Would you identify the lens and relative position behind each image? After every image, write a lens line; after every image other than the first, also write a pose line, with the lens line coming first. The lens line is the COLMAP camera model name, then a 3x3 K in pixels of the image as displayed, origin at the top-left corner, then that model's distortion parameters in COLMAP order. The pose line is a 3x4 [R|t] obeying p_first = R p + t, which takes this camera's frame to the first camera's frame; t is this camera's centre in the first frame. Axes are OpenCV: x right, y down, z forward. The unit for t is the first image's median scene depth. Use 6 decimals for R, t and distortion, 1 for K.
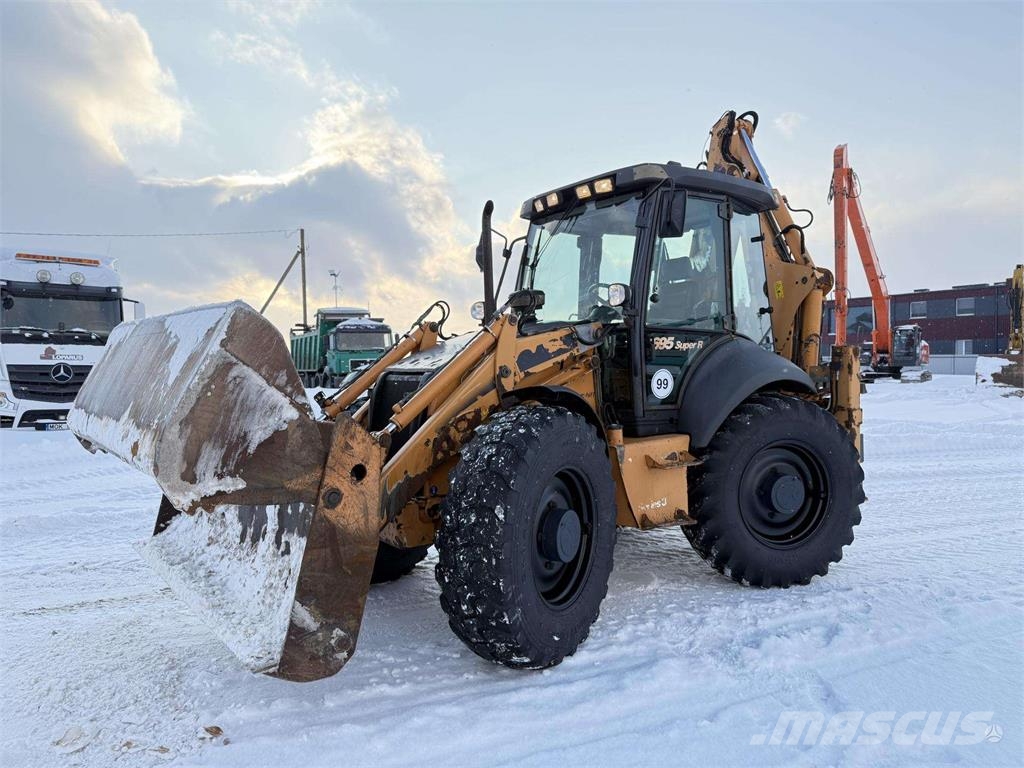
lens RADIAL K [[726.9, 0, 507.8], [0, 726.9, 371.3], [0, 0, 1]] dist [0.097210, -0.138564]
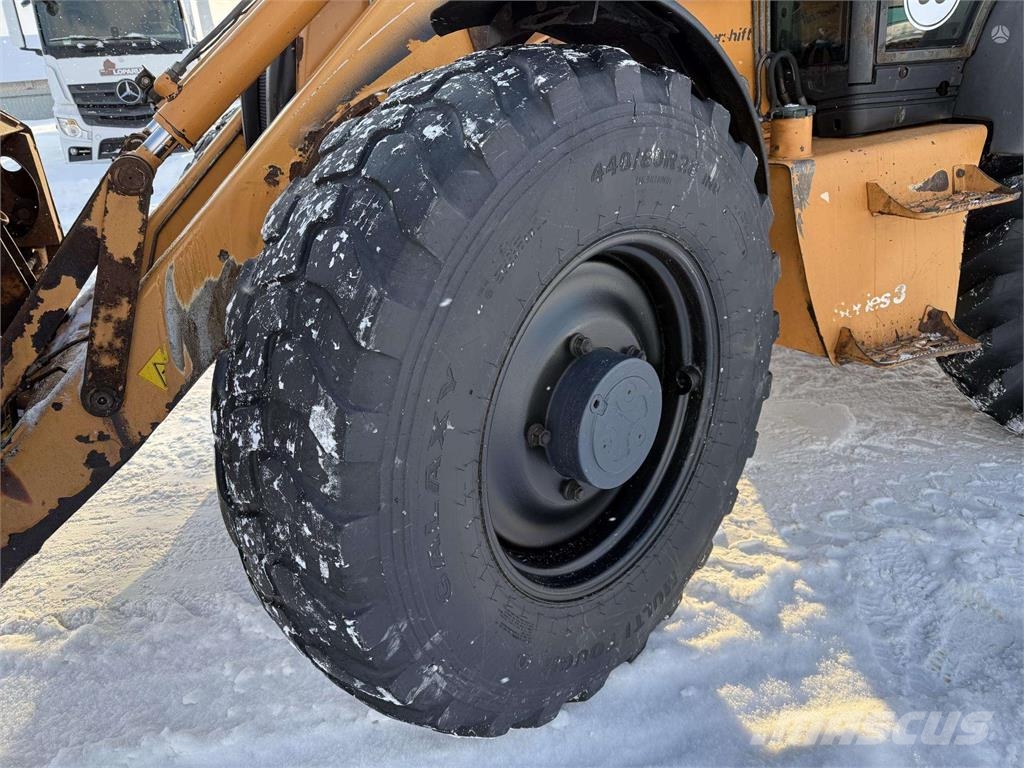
lens RADIAL K [[705.6, 0, 512.0], [0, 705.6, 384.0], [0, 0, 1]] dist [0.001210, -0.002762]
pose [[0.971327, 0.033081, -0.235436, 0.095511], [0.063742, 0.917782, 0.391934, 0.053011], [0.229045, -0.395703, 0.889358, 0.575883]]
